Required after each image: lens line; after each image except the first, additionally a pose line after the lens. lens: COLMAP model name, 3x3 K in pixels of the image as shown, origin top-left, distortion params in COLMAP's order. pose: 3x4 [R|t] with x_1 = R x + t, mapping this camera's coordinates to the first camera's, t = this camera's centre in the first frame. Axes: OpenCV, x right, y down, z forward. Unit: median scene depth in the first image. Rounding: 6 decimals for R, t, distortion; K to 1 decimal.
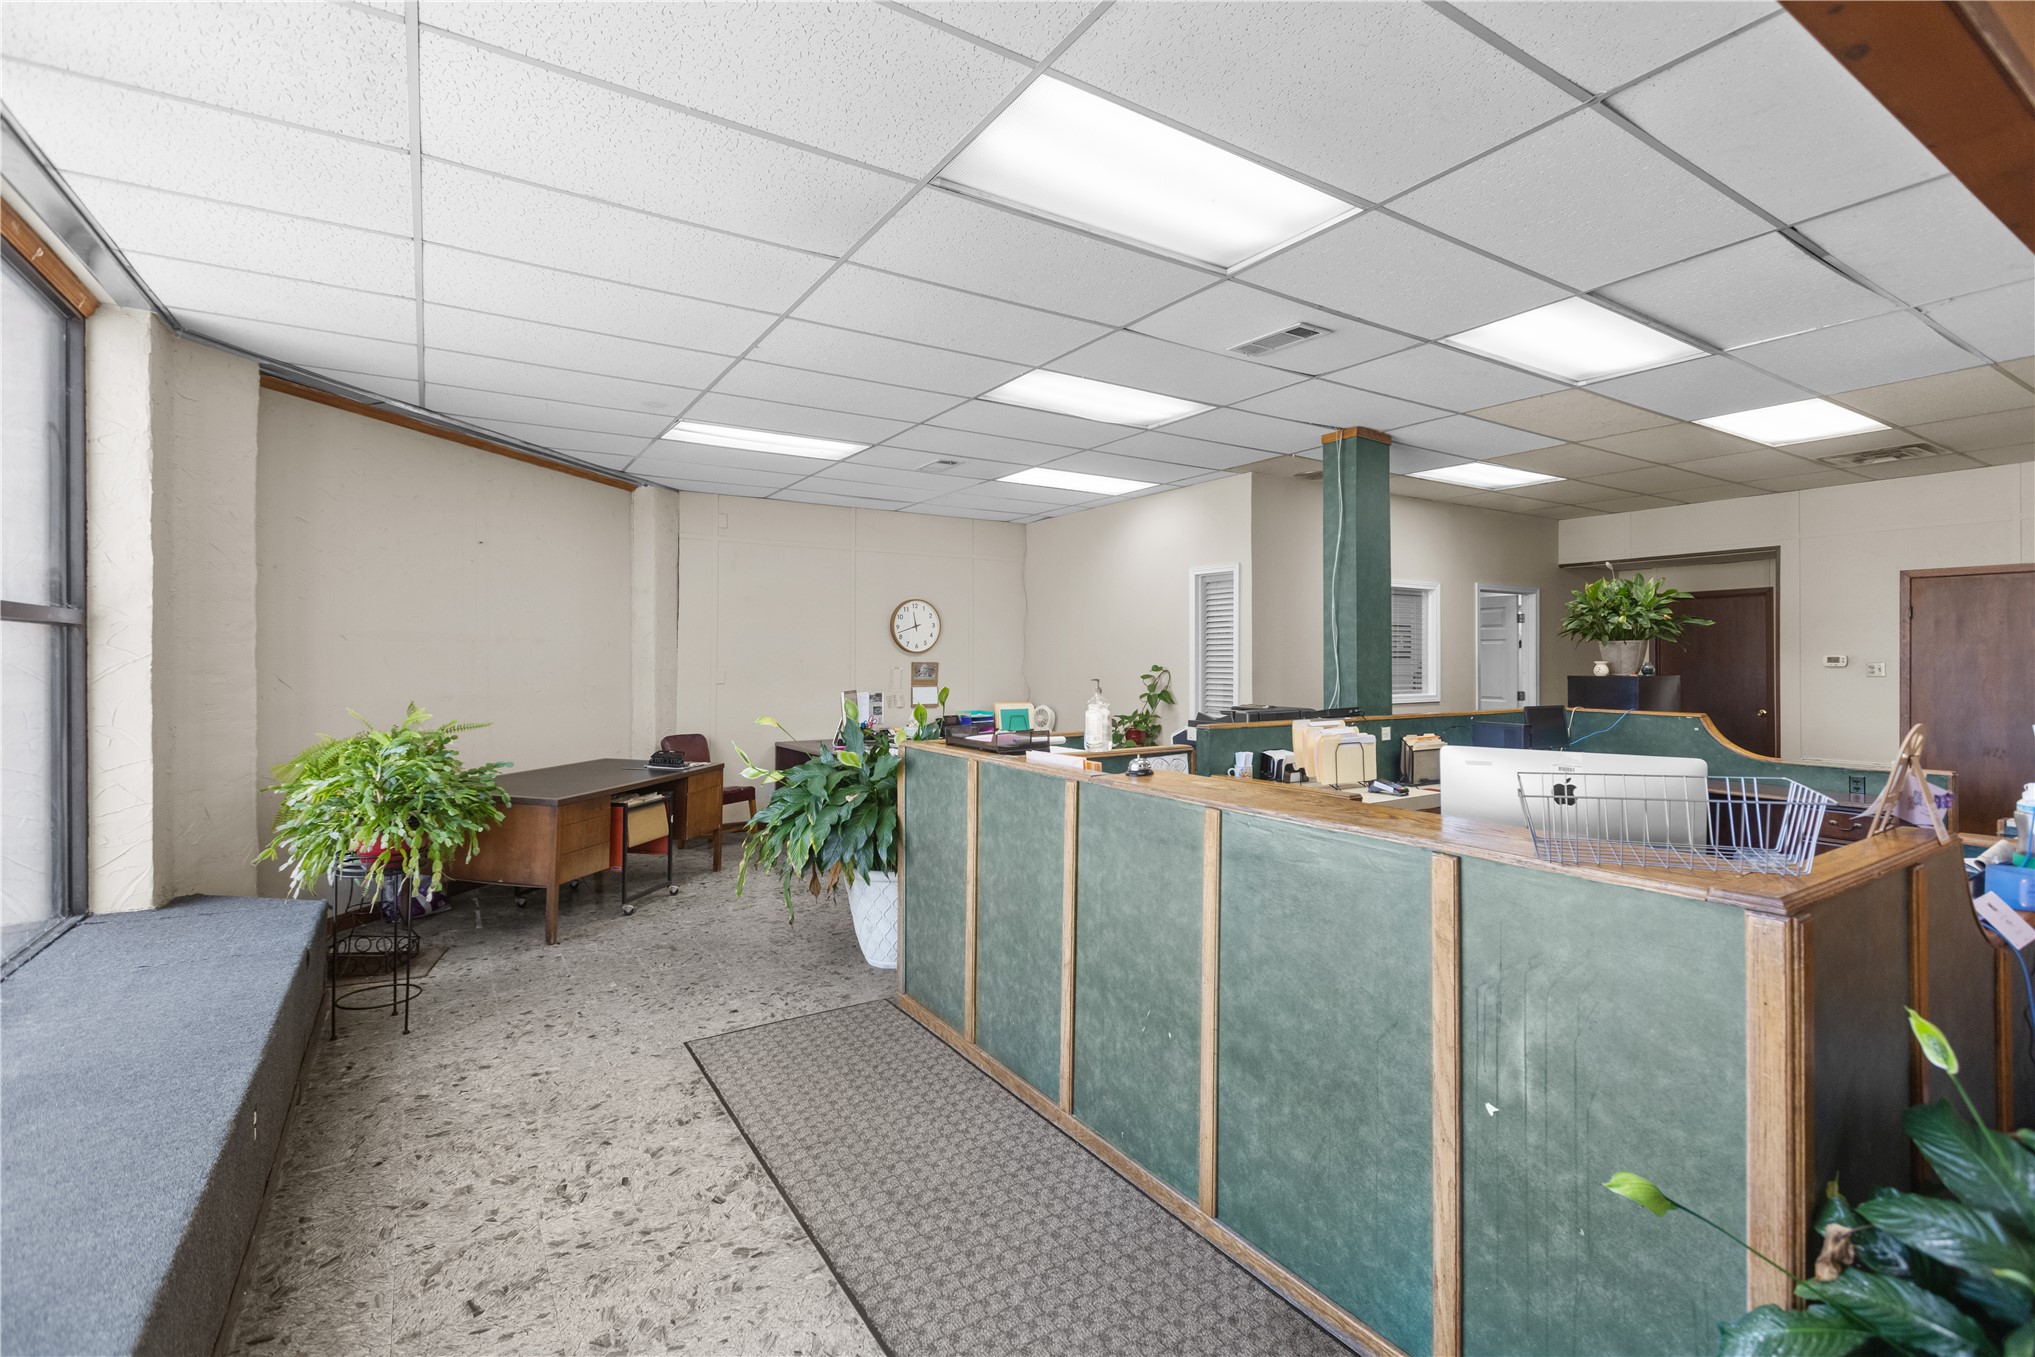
lens RADIAL K [[911.9, 0, 1012.0], [0, 911.9, 661.9], [0, 0, 1]] dist [-0.002018, -0.000372]
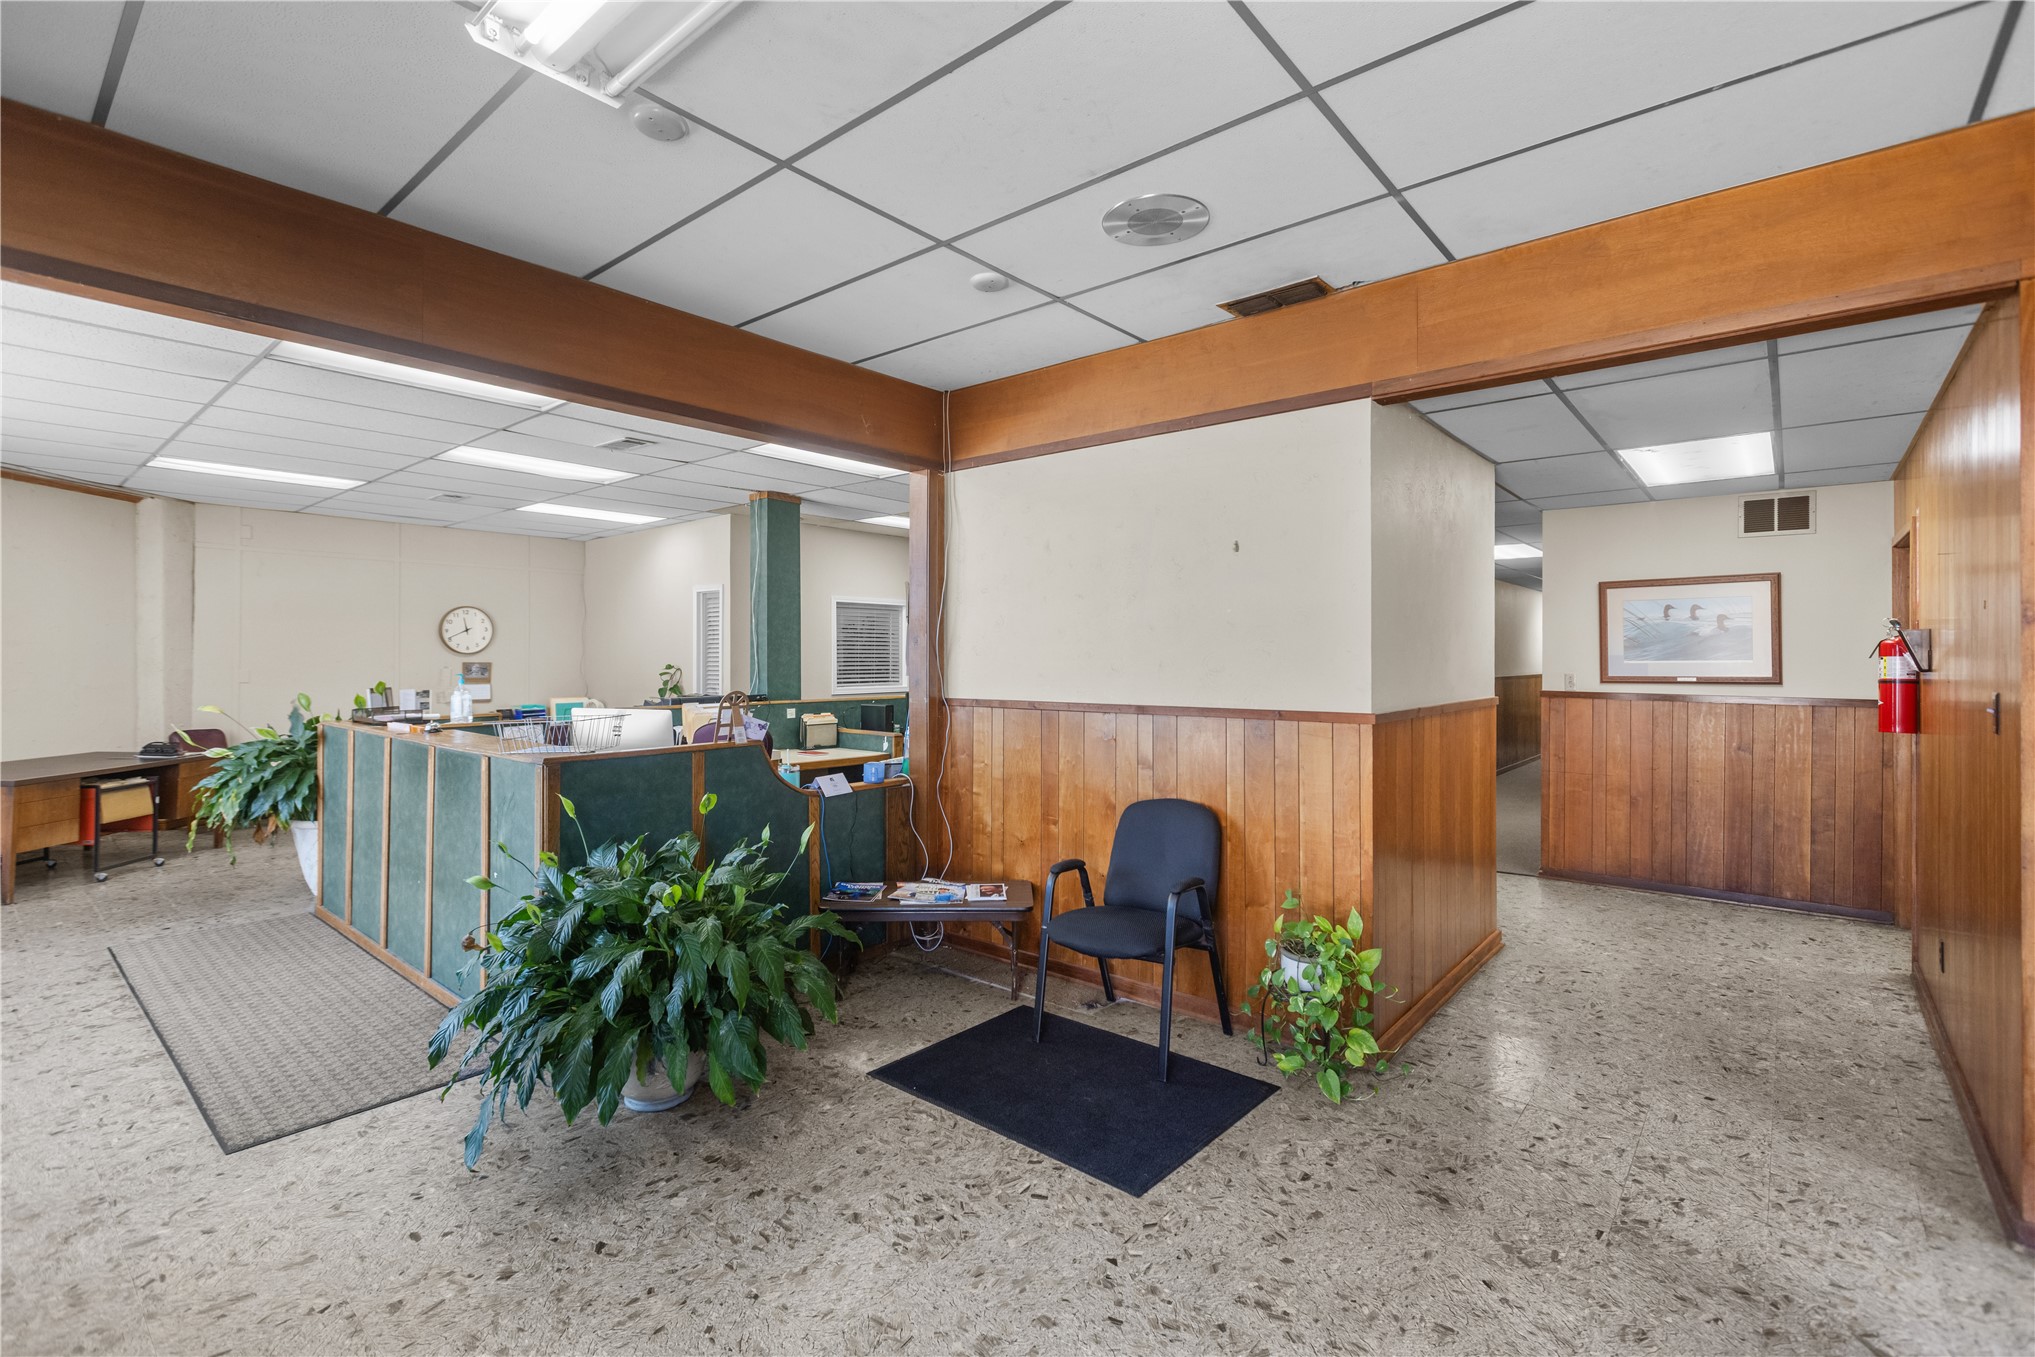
lens RADIAL K [[911.9, 0, 1021.2], [0, 911.9, 659.5], [0, 0, 1]] dist [-0.002018, -0.000372]
pose [[0.953497, -0.001071, 0.301400, 0.320603], [0.001485, 0.999998, -0.001146, -0.001125], [-0.301398, 0.001540, 0.953497, -0.420827]]
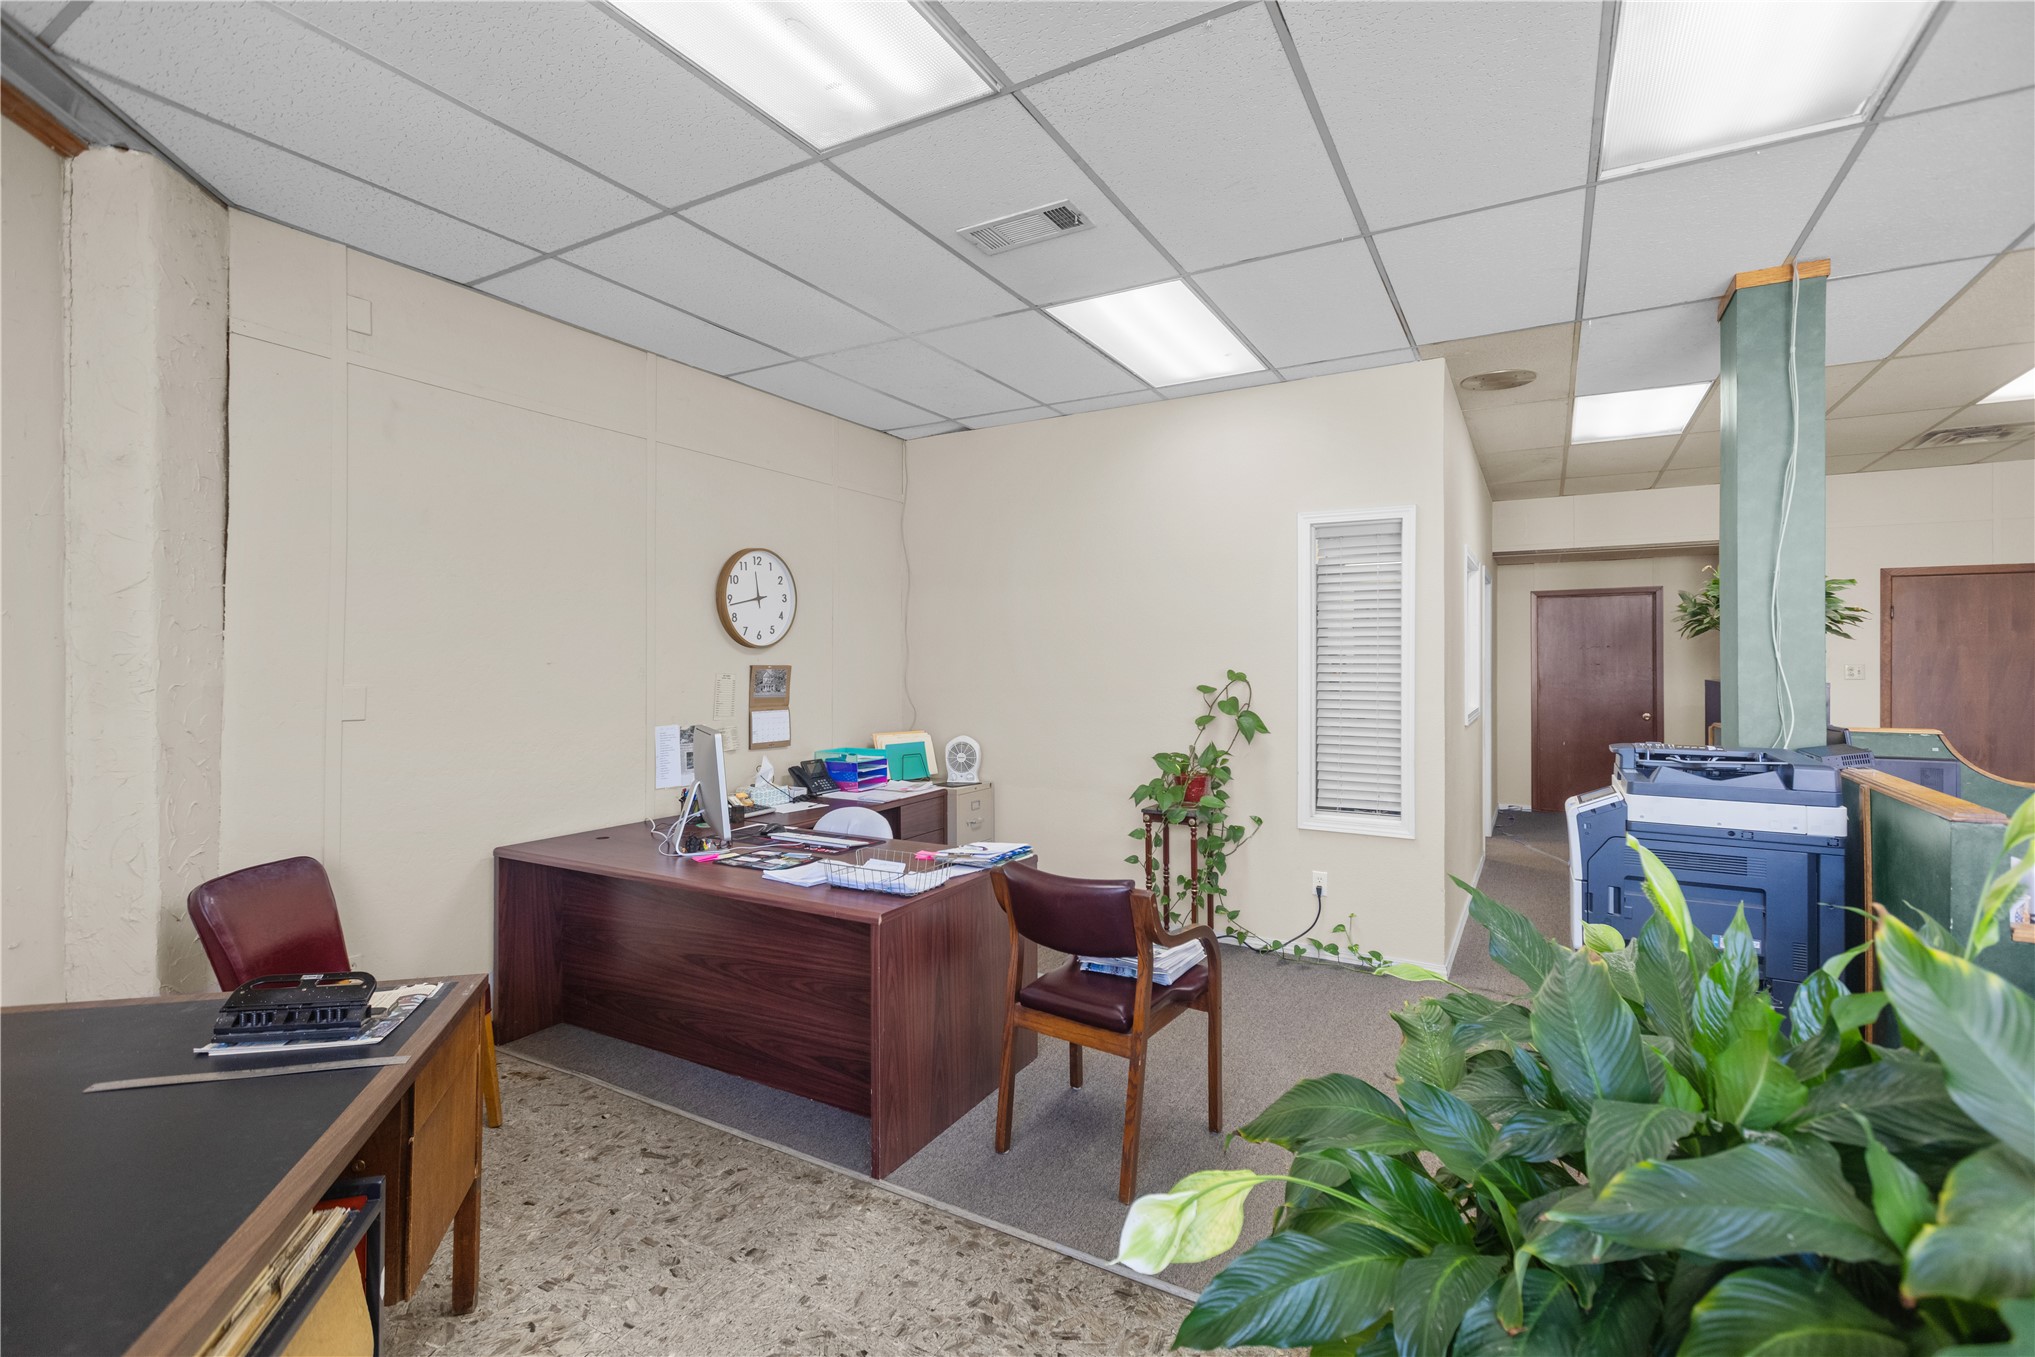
lens RADIAL K [[911.9, 0, 1022.3], [0, 911.9, 660.7], [0, 0, 1]] dist [-0.002018, -0.000372]
pose [[0.886429, 0.000628, 0.462864, -0.335618], [0.000704, 0.999996, -0.002705, -0.001205], [-0.462864, 0.002724, 0.886425, 0.699353]]
